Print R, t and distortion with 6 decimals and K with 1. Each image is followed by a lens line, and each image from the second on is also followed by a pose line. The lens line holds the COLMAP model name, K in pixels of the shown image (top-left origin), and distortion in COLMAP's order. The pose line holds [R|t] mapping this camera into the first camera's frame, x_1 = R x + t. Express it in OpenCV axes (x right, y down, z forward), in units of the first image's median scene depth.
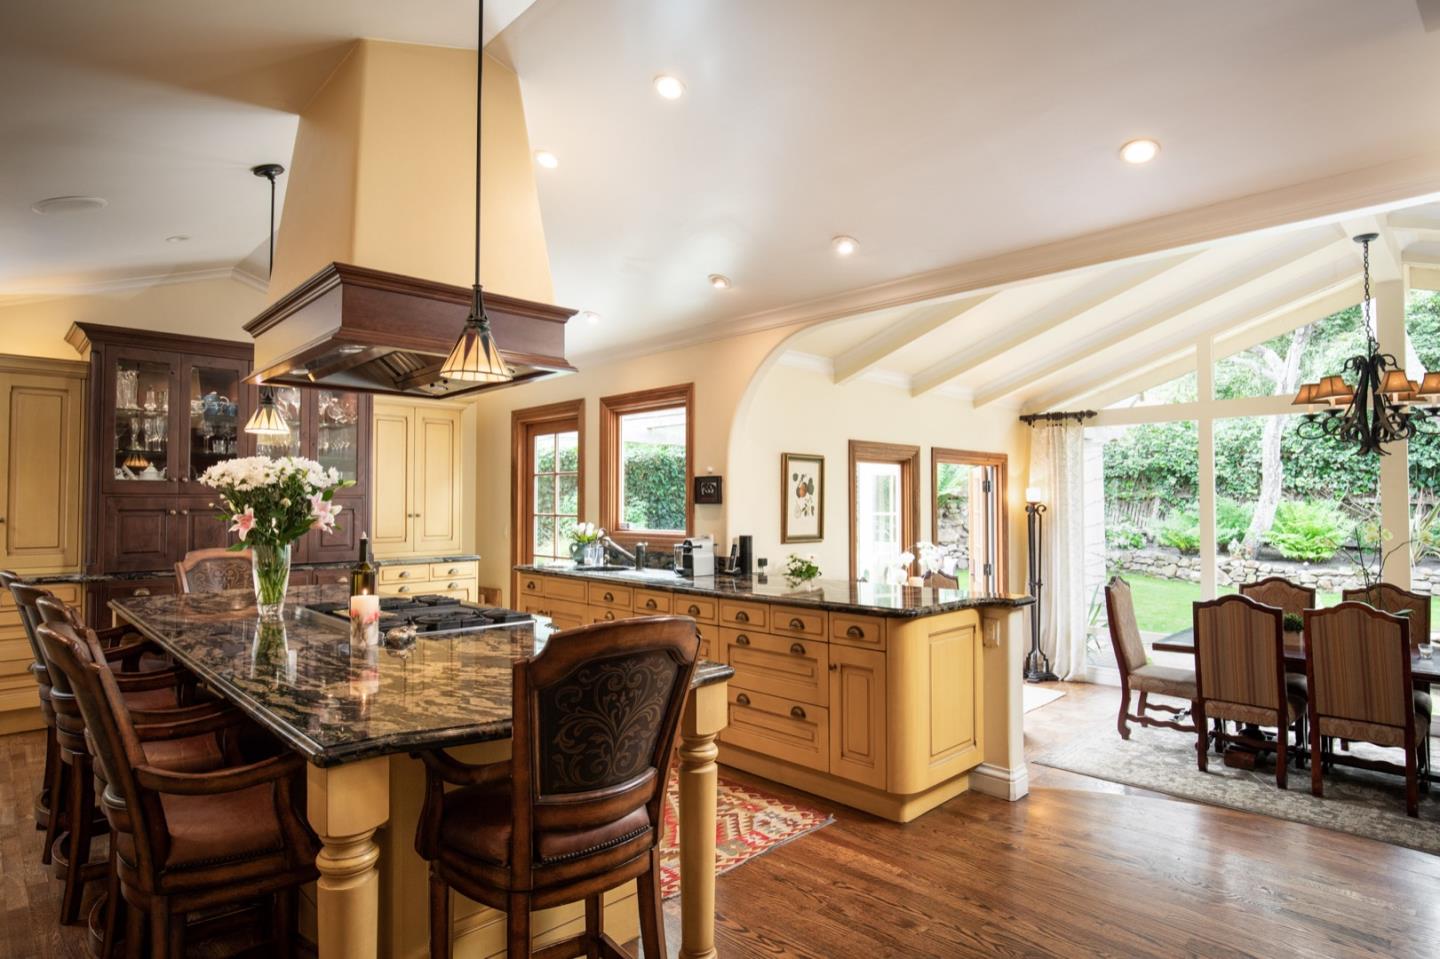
lens RADIAL K [[779.1, 0, 721.1], [0, 779.1, 485.6], [0, 0, 1]] dist [-0.019918, 0.000308]
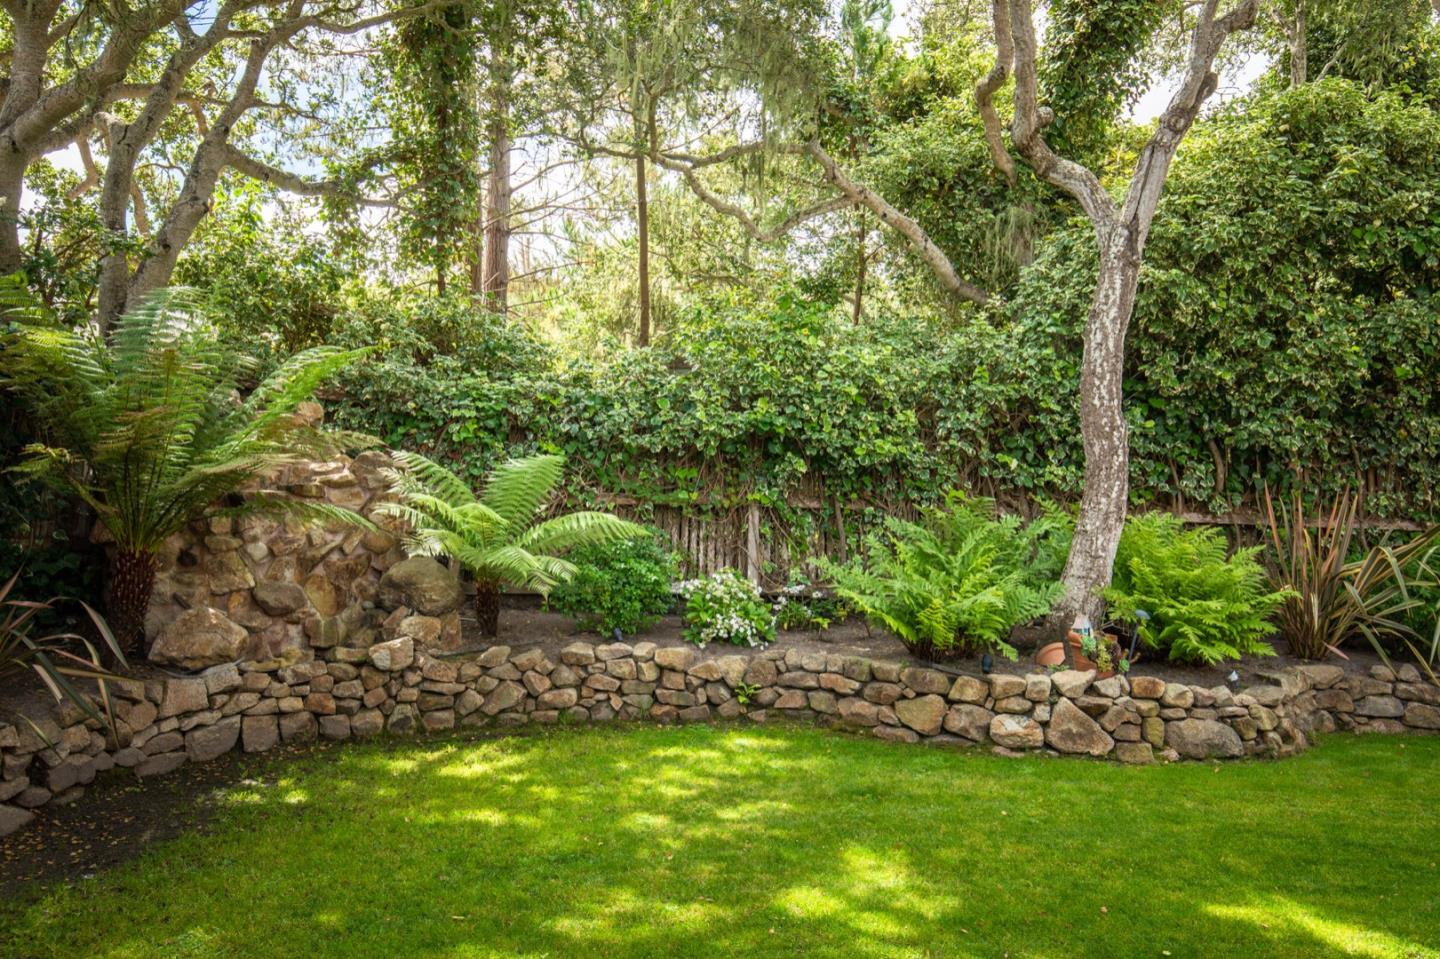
lens RADIAL K [[1018.3, 0, 721.8], [0, 1018.3, 470.4], [0, 0, 1]] dist [0.018597, -0.002936]
pose [[0.675293, 0.043990, 0.736236, 0.190715], [-0.020654, 0.998956, -0.040743, 0.023034], [-0.737260, 0.012307, 0.675497, 0.808247]]
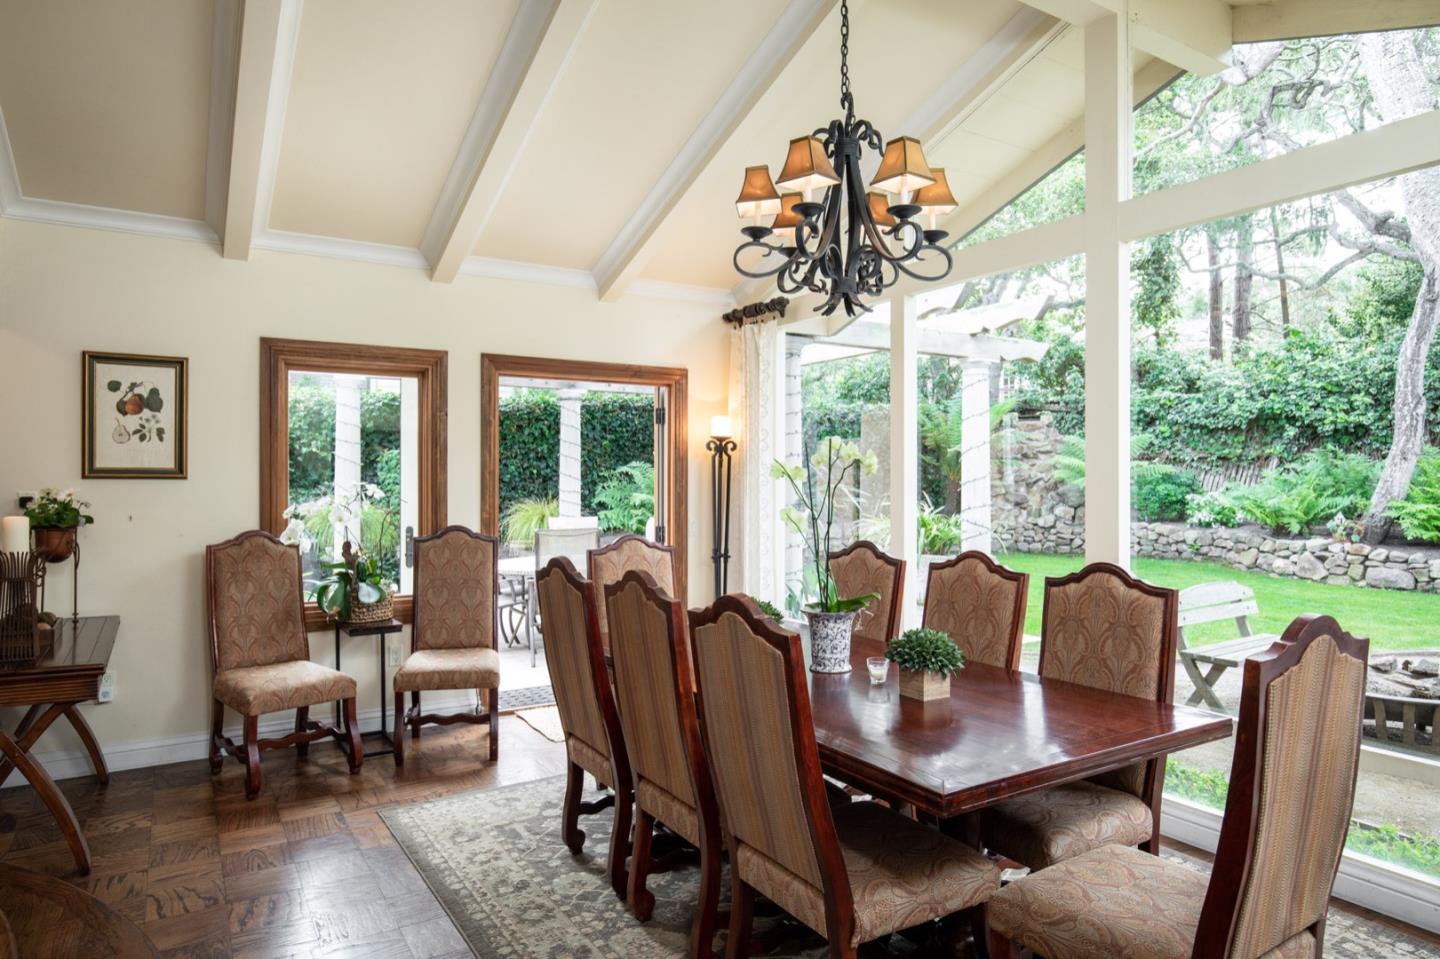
lens RADIAL K [[896.6, 0, 719.8], [0, 896.6, 480.4], [0, 0, 1]] dist [-0.011437, -0.001774]
pose [[0.977091, 0.001660, -0.212814, 0.302692], [0.003160, 0.999746, 0.022303, 0.022042], [0.212797, -0.022464, 0.976838, 0.118802]]
